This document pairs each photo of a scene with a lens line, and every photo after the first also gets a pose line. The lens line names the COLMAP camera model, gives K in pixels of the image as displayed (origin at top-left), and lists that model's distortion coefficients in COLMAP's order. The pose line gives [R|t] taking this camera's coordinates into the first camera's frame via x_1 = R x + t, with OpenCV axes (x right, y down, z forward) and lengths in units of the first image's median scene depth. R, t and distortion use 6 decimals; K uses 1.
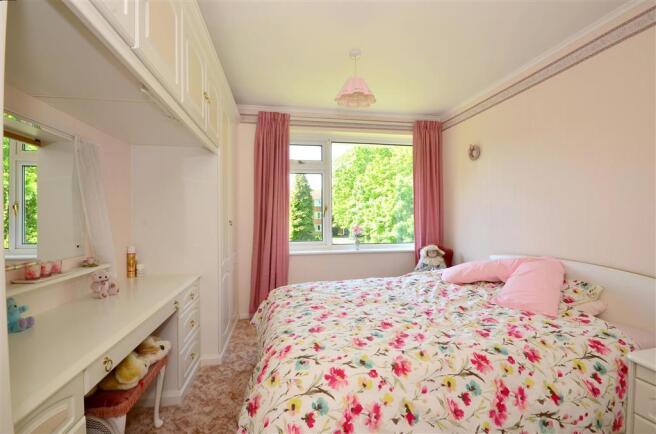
lens RADIAL K [[290.3, 0, 324.7], [0, 290.3, 221.0], [0, 0, 1]] dist [0.001373, -0.006856]
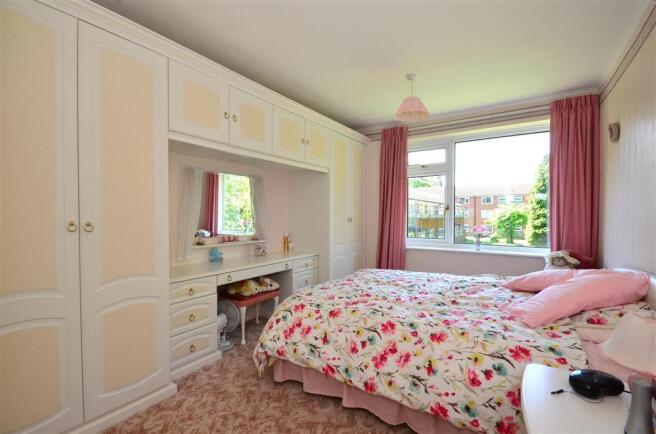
lens RADIAL K [[290.3, 0, 324.7], [0, 290.3, 221.0], [0, 0, 1]] dist [0.001373, -0.006856]
pose [[0.725465, 0.019157, -0.687993, 0.666779], [-0.015408, 0.999814, 0.011592, -0.003333], [0.688087, 0.002191, 0.725625, -0.085519]]
